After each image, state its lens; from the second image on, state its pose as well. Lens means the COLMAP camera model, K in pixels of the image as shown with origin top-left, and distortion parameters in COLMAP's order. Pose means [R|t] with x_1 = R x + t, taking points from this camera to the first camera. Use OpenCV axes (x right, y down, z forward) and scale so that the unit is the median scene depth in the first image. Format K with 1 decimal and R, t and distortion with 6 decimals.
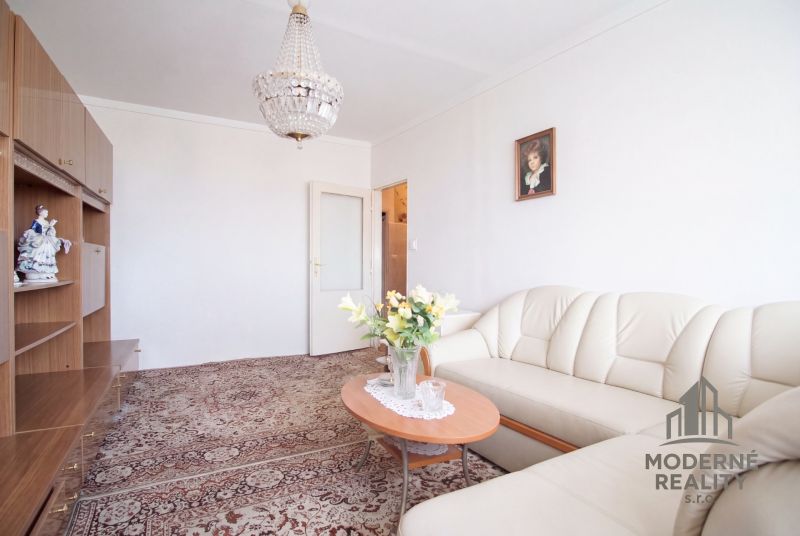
lens RADIAL K [[429.0, 0, 400.0], [0, 429.0, 268.0], [0, 0, 1]] dist [-0.033751, 0.011164]
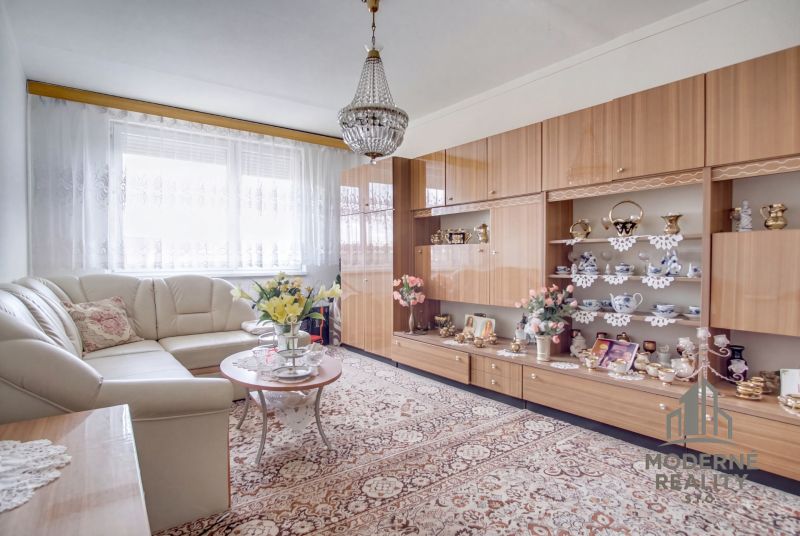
lens RADIAL K [[429.0, 0, 400.0], [0, 429.0, 268.0], [0, 0, 1]] dist [-0.033751, 0.011164]
pose [[-0.994994, 0.004625, -0.099827, -0.180176], [0.003713, 0.999950, 0.009315, 0.017246], [0.099865, 0.008898, -0.994961, 2.156751]]
